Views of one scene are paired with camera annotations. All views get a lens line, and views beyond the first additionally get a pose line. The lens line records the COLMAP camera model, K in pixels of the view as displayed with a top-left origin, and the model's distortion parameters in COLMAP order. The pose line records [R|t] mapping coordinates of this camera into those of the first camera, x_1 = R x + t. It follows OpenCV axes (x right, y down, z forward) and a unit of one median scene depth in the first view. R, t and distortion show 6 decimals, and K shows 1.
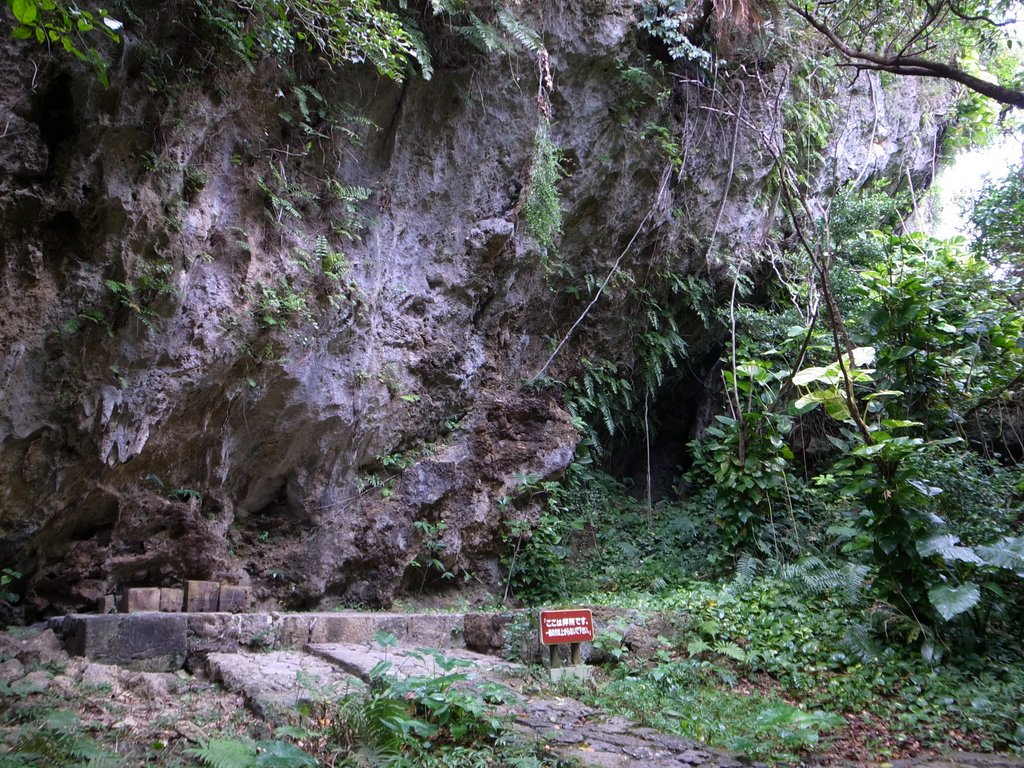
lens RADIAL K [[838.7, 0, 511.4], [0, 838.7, 376.7], [0, 0, 1]] dist [-0.046498, 0.026362]
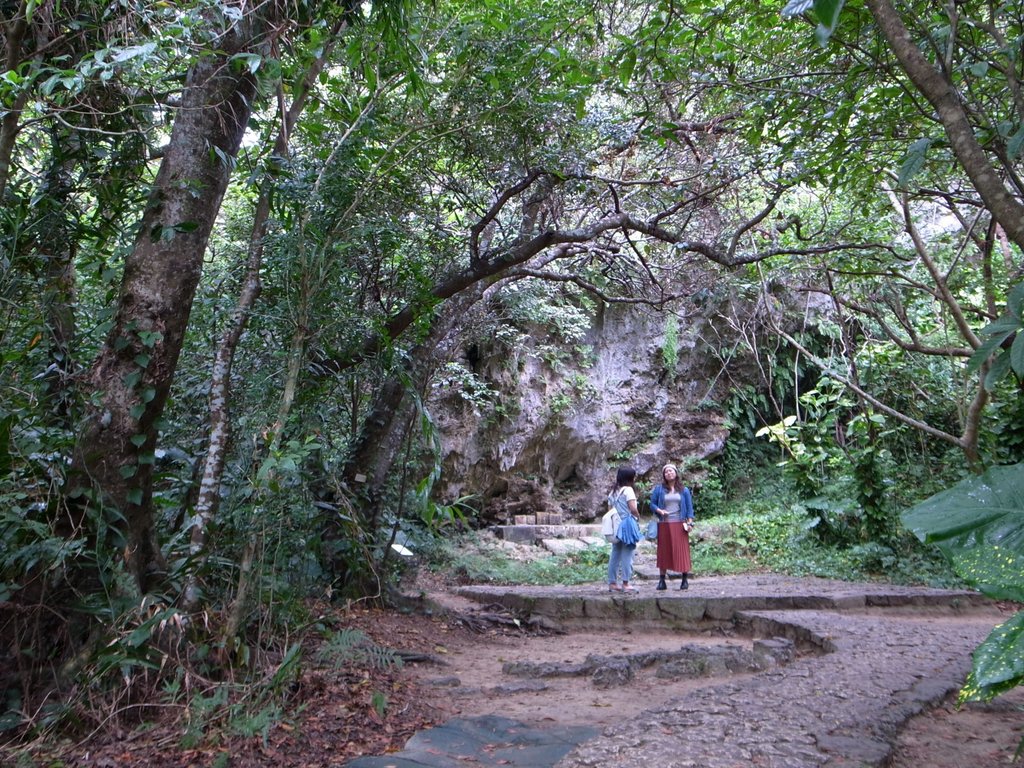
lens RADIAL K [[838.7, 0, 509.8], [0, 838.7, 386.0], [0, 0, 1]] dist [-0.046498, 0.026362]
pose [[0.910199, -0.057803, -0.410117, 0.557231], [0.106135, 0.989701, 0.096061, -0.357961], [0.400340, -0.130962, 0.906960, -1.190534]]
